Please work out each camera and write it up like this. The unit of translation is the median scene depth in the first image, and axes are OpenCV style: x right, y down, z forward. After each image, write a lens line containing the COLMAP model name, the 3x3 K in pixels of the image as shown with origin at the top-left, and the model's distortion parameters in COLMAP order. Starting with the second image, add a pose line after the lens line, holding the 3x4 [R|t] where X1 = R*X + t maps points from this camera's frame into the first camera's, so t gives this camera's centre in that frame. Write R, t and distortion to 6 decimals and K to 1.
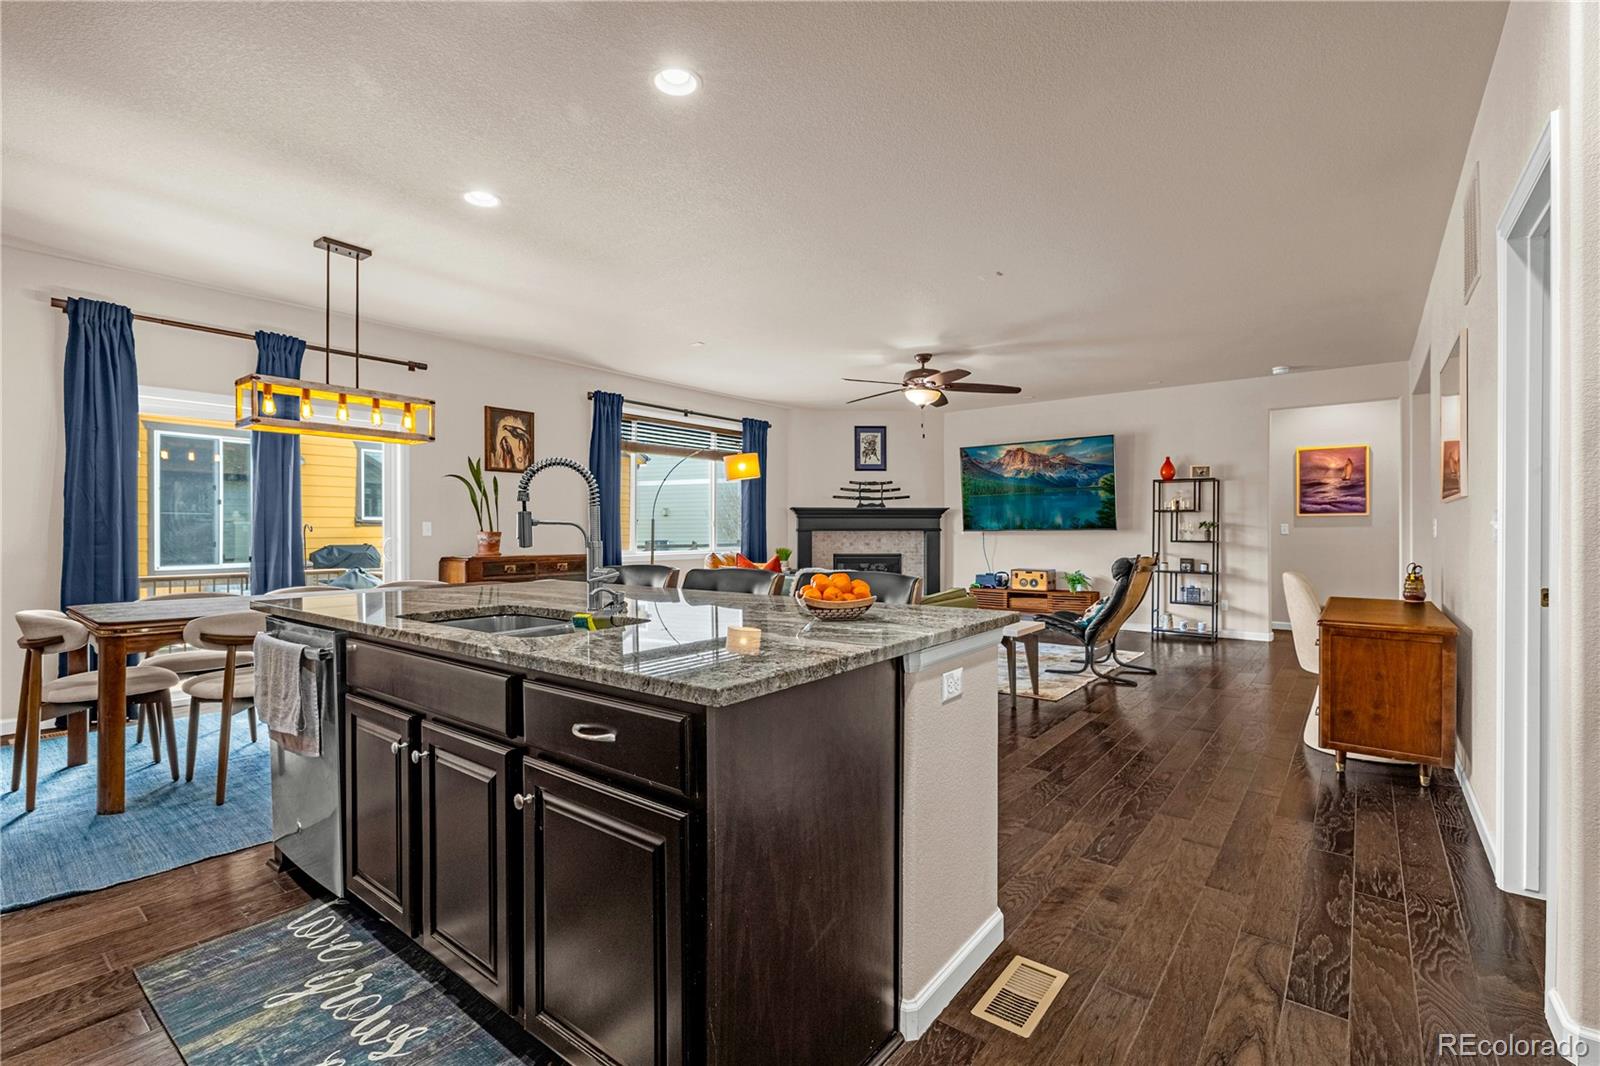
lens RADIAL K [[712.8, 0, 811.5], [0, 712.8, 536.8], [0, 0, 1]] dist [-0.005403, 0.000071]
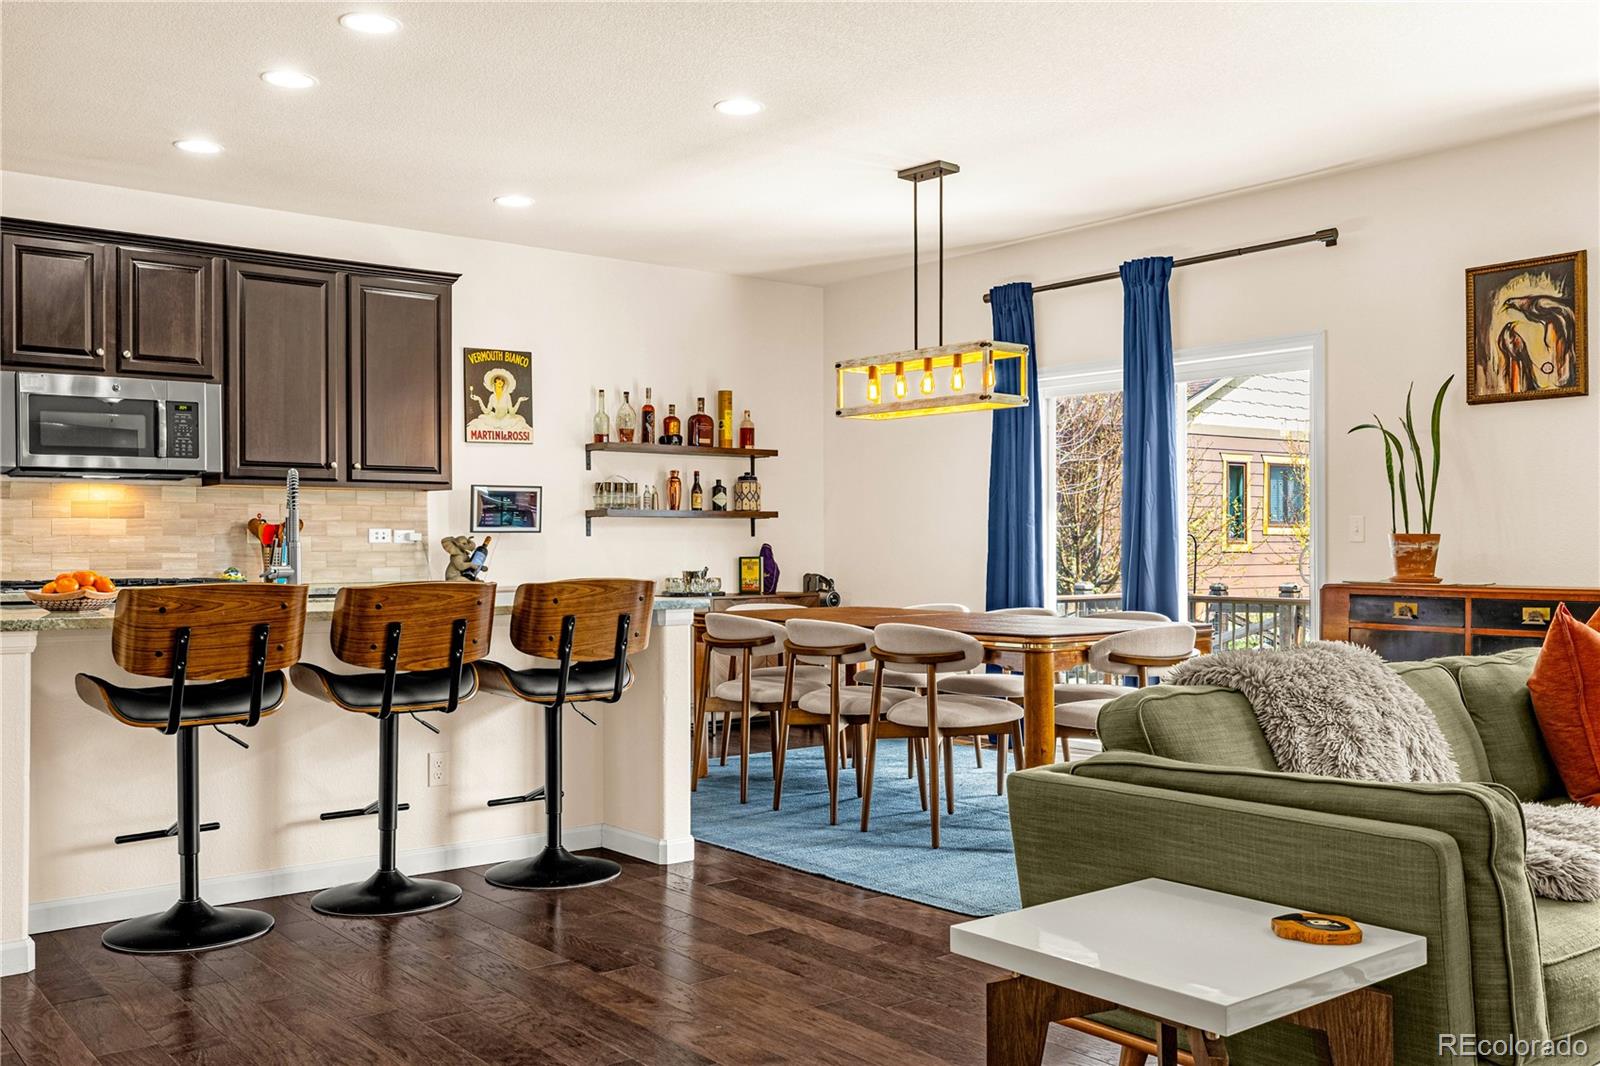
lens RADIAL K [[1409.5, 0, 797.6], [0, 1409.5, 546.3], [0, 0, 1]] dist [-0.008799, 0.010136]
pose [[-0.240259, 0.004691, -0.970698, 0.554554], [-0.006508, 0.999958, 0.006444, -0.001011], [0.970687, 0.007865, -0.240218, 0.774383]]
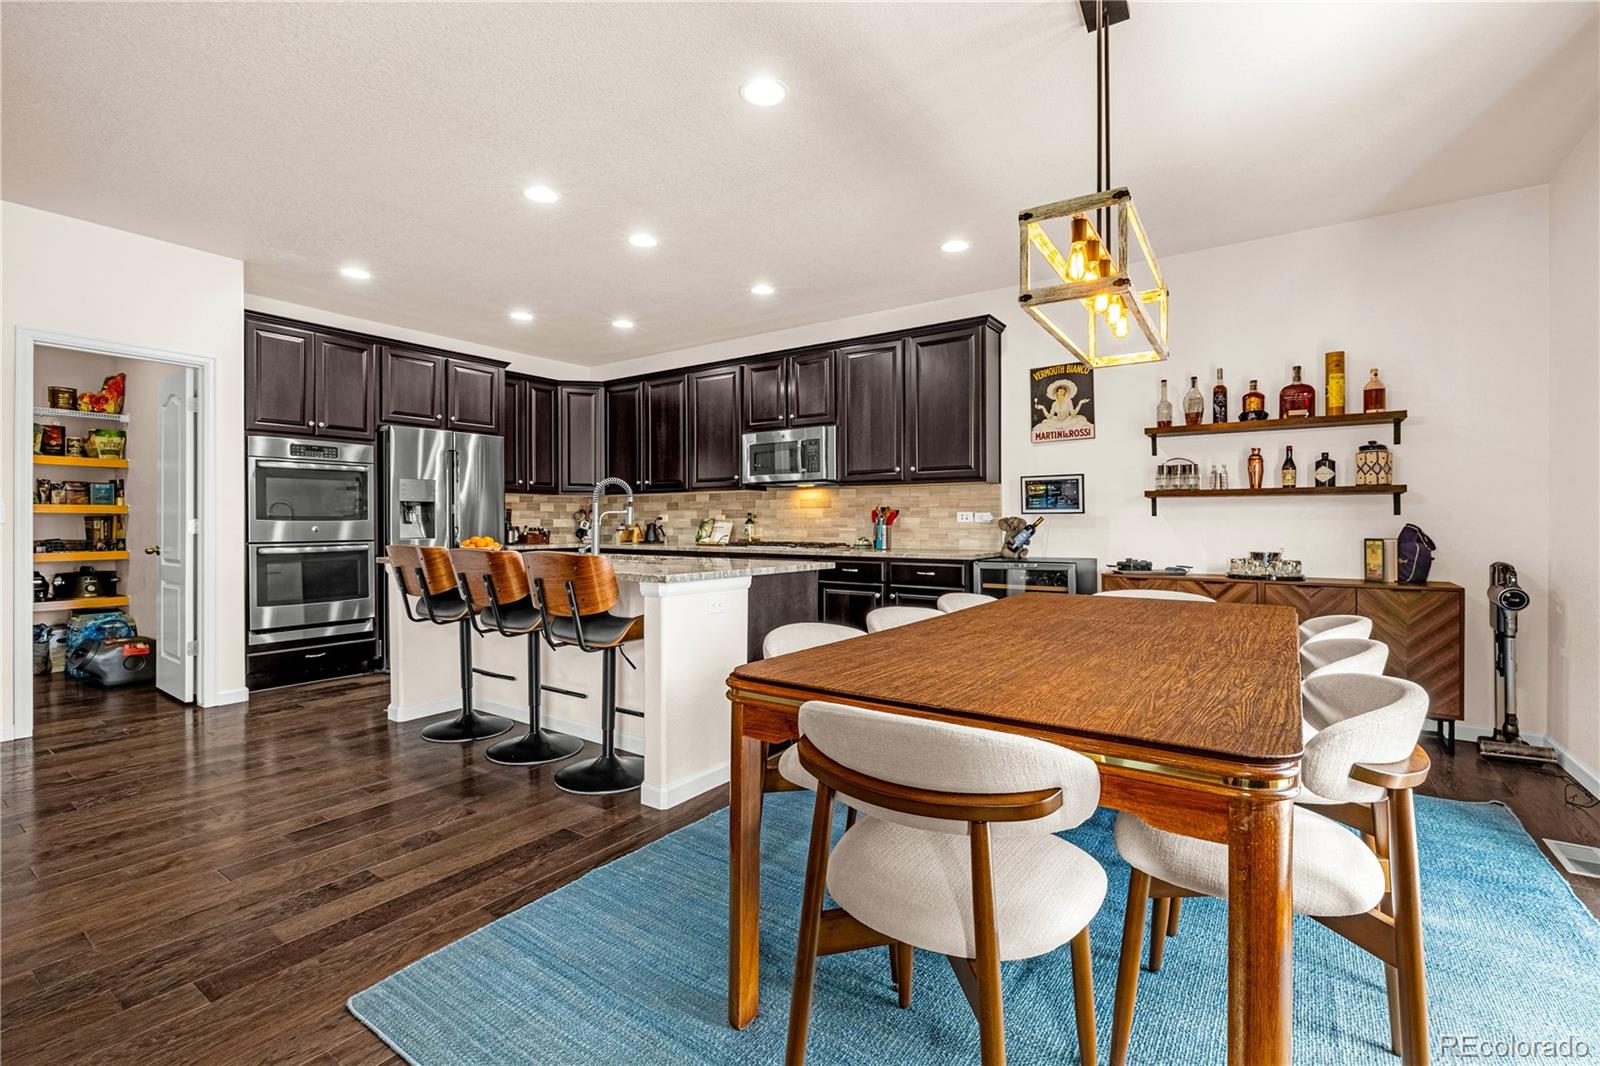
lens RADIAL K [[712.8, 0, 798.1], [0, 712.8, 525.7], [0, 0, 1]] dist [-0.005403, 0.000071]
pose [[-0.998944, 0.003353, -0.045831, -0.254108], [0.002649, 0.999878, 0.015409, -0.003189], [0.045877, 0.015272, -0.998830, 0.971814]]
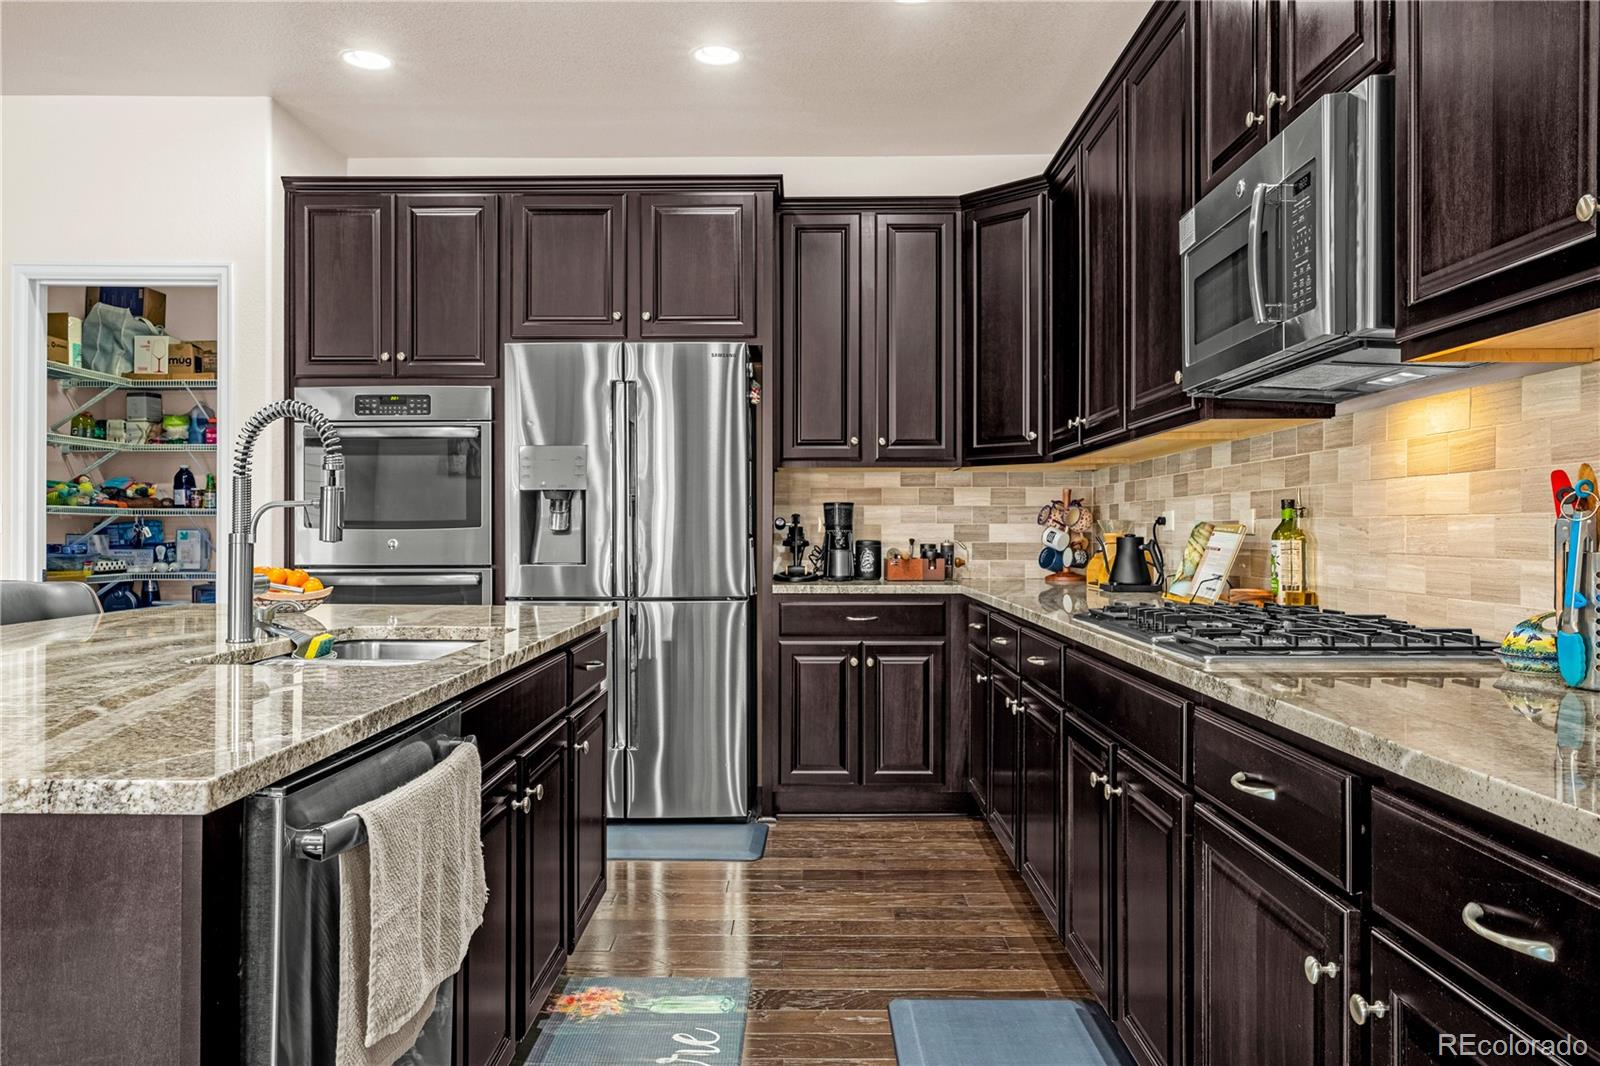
lens RADIAL K [[1184.4, 0, 801.3], [0, 1184.4, 528.9], [0, 0, 1]] dist [0.006396, 0.004045]
pose [[-0.602849, 0.004090, 0.797845, -0.488995], [0.010772, 0.999937, 0.003013, 0.002017], [-0.797783, 0.010410, -0.602855, 0.415641]]
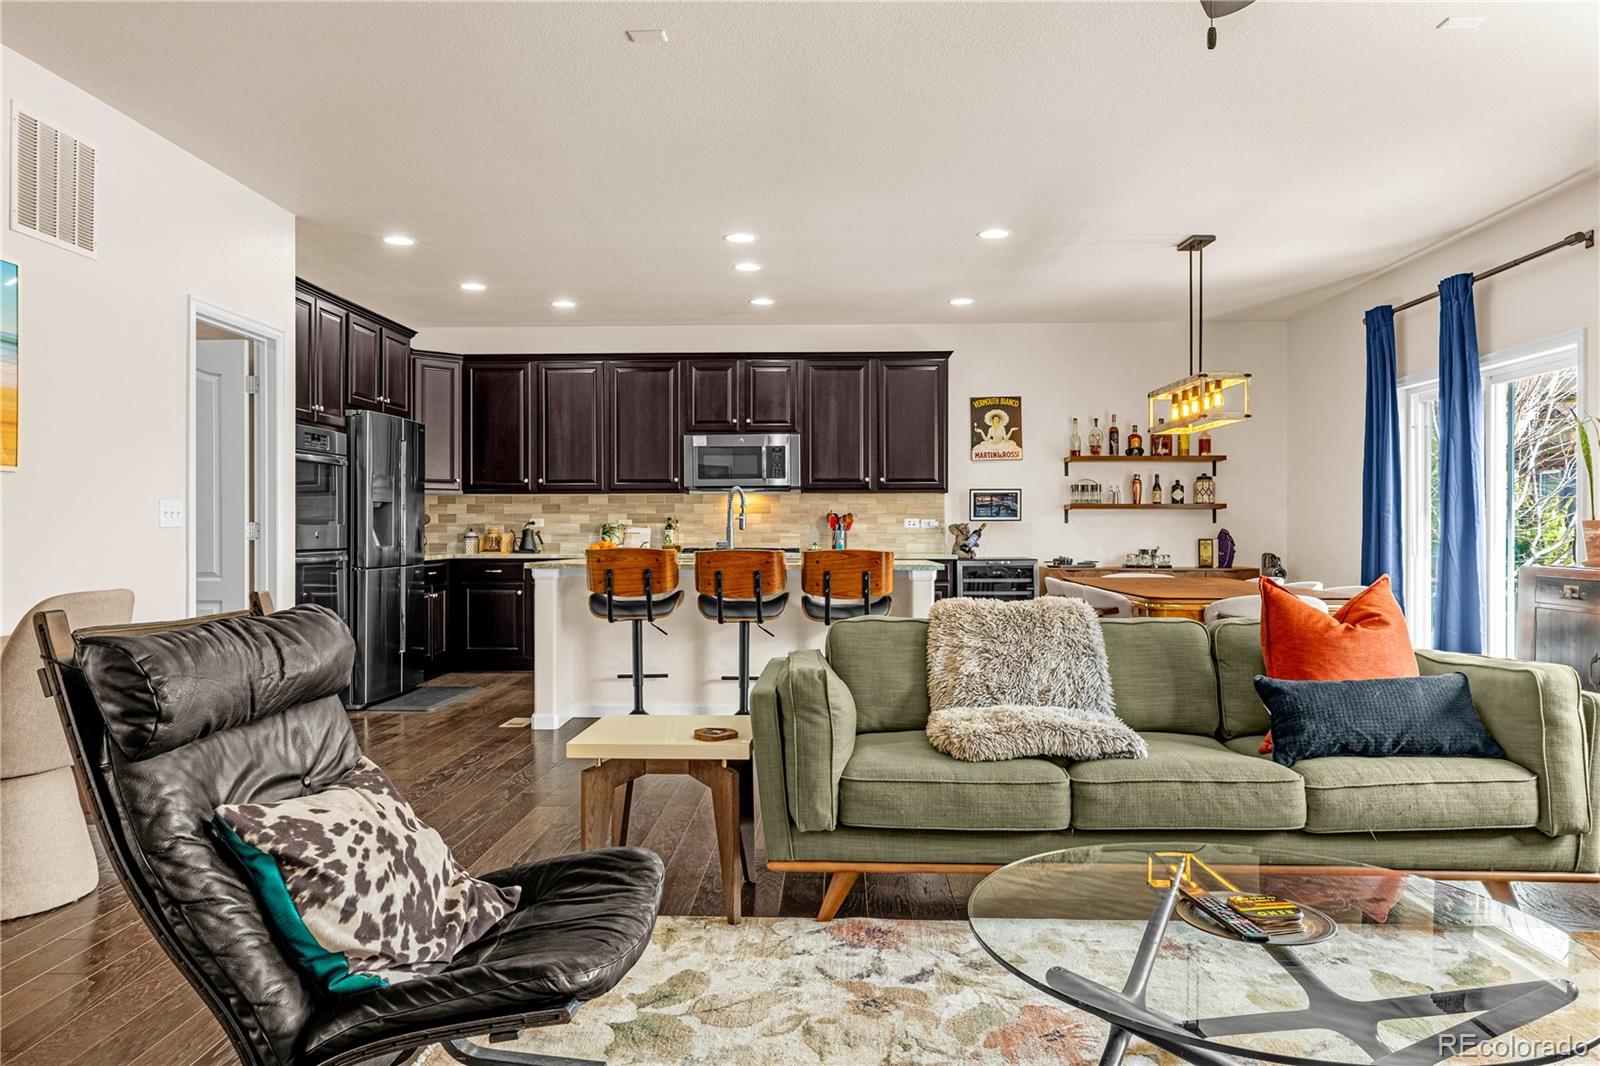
lens RADIAL K [[1112.3, 0, 796.4], [0, 1112.3, 533.4], [0, 0, 1]] dist [0.003024, -0.004766]
pose [[-0.816131, 0.004072, -0.577852, 0.459034], [-0.004017, 0.999911, 0.012719, -0.004457], [0.577853, 0.012701, -0.816042, 1.240399]]
